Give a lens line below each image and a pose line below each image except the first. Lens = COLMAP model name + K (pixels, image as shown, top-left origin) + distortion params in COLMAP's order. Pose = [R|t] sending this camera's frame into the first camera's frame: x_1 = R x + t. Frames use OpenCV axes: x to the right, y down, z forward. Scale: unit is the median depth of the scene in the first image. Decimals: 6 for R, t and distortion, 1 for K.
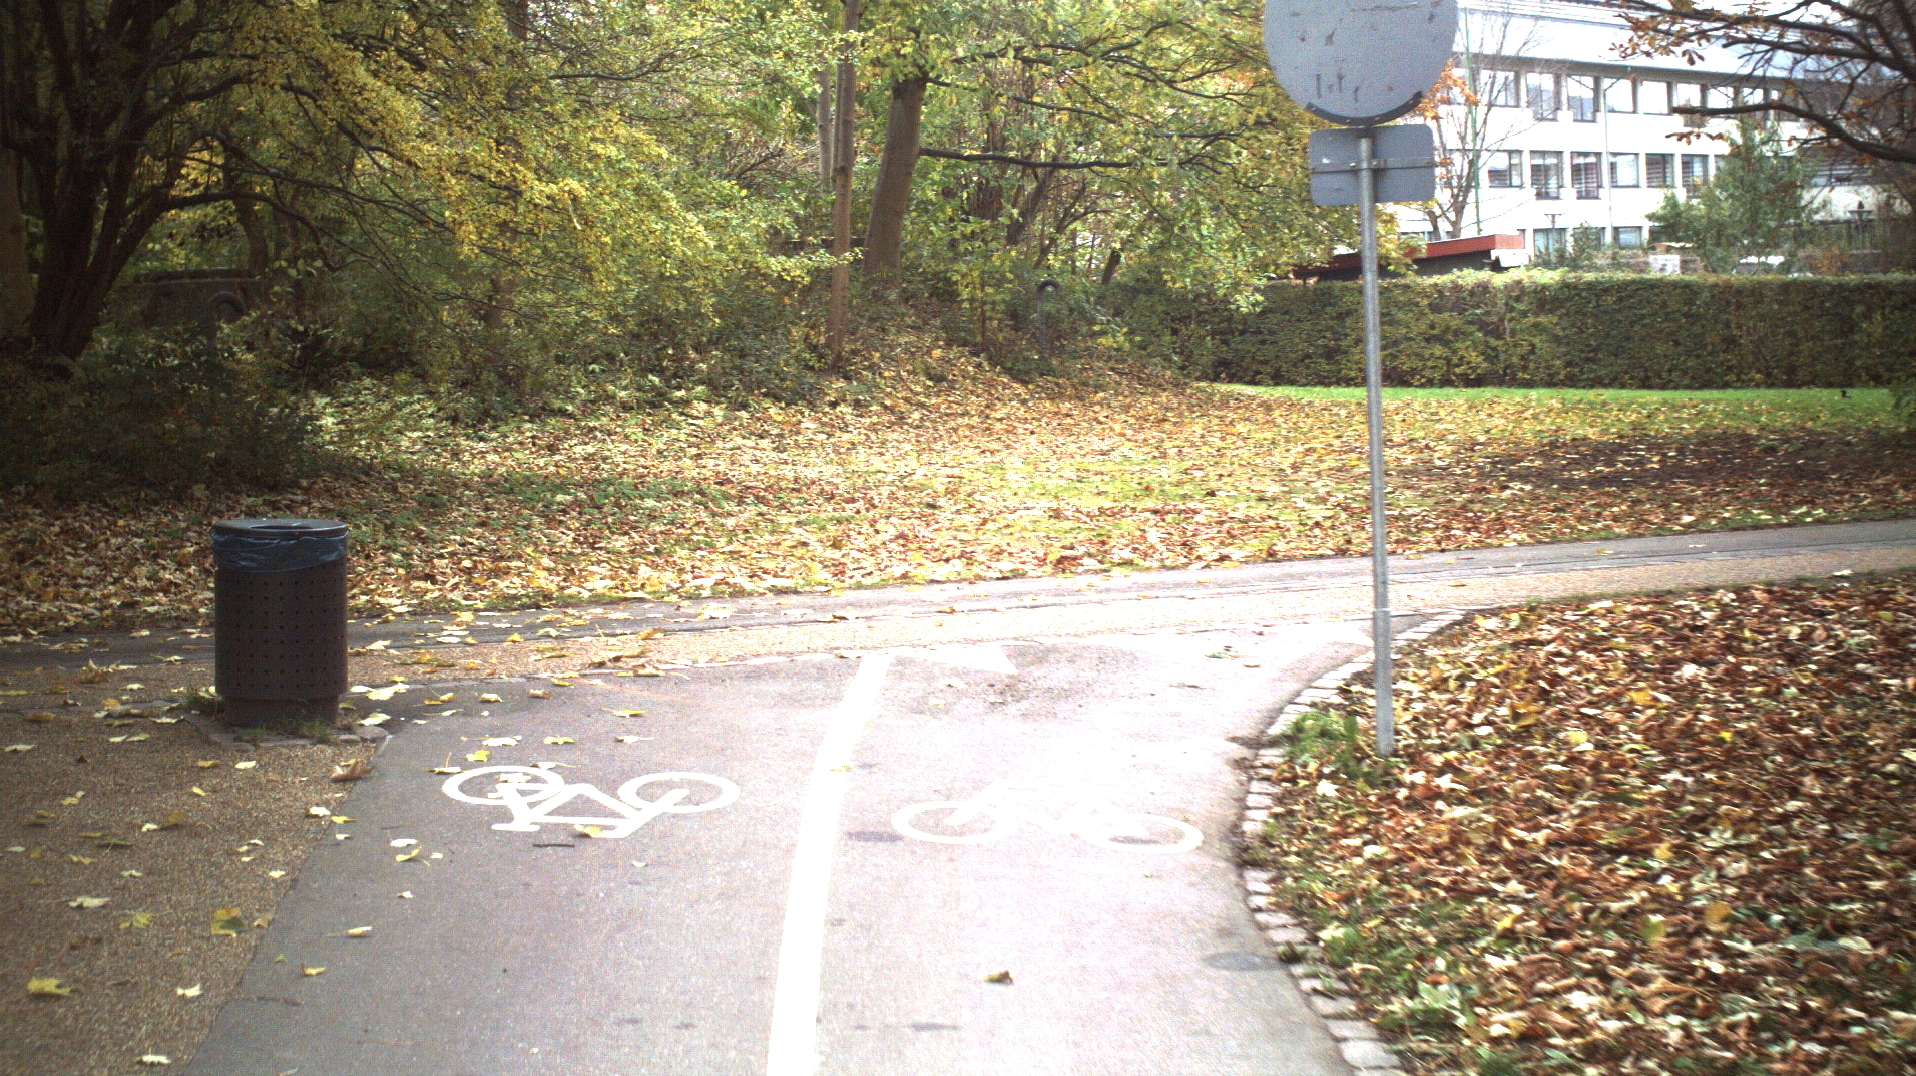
lens RADIAL K [[3153.3, 0, 958.0], [0, 3153.3, 538.0], [0, 0, 1]] dist [-0.298012, 0.749880]
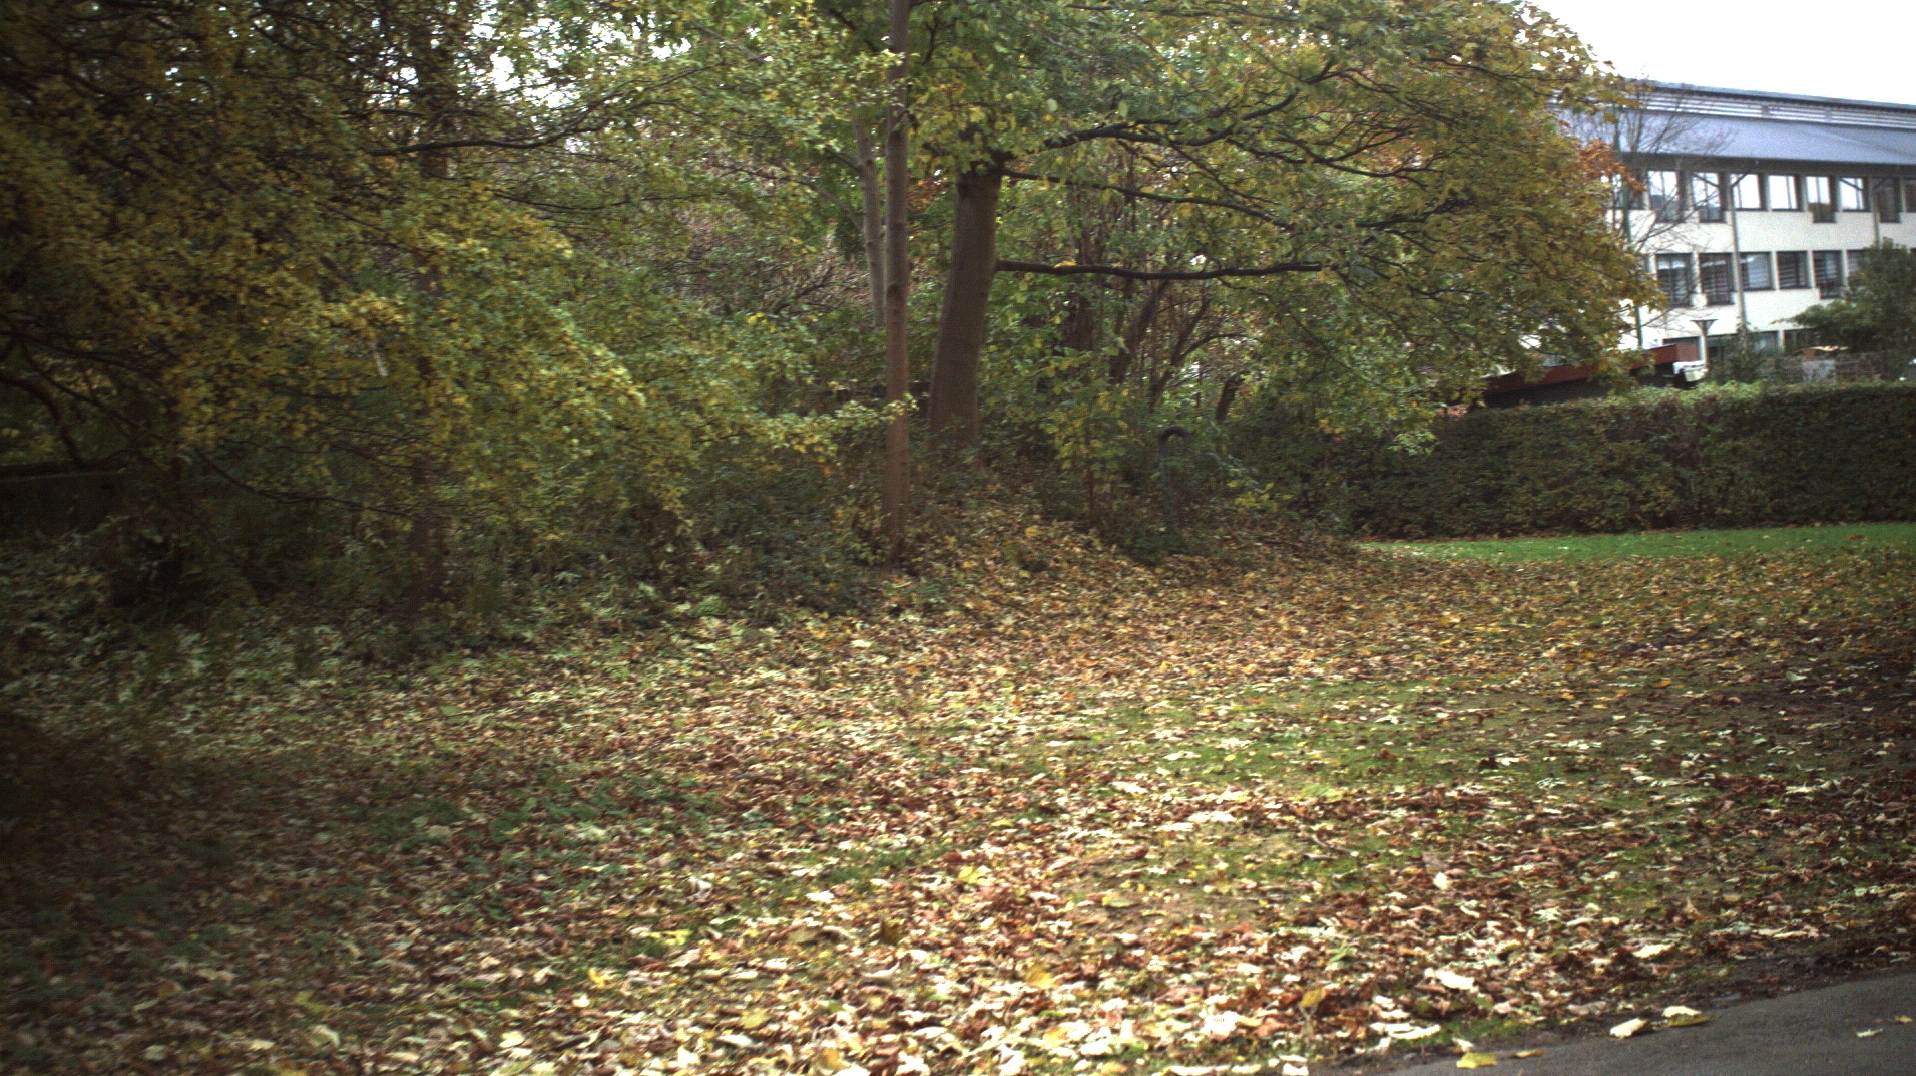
lens RADIAL K [[3153.3, 0, 958.0], [0, 3153.3, 538.0], [0, 0, 1]] dist [-0.298012, 0.749880]
pose [[0.998630, -0.045440, -0.025965, -0.005386], [0.044198, 0.997938, -0.046533, -0.025244], [0.028026, 0.045322, 0.998579, 0.275510]]
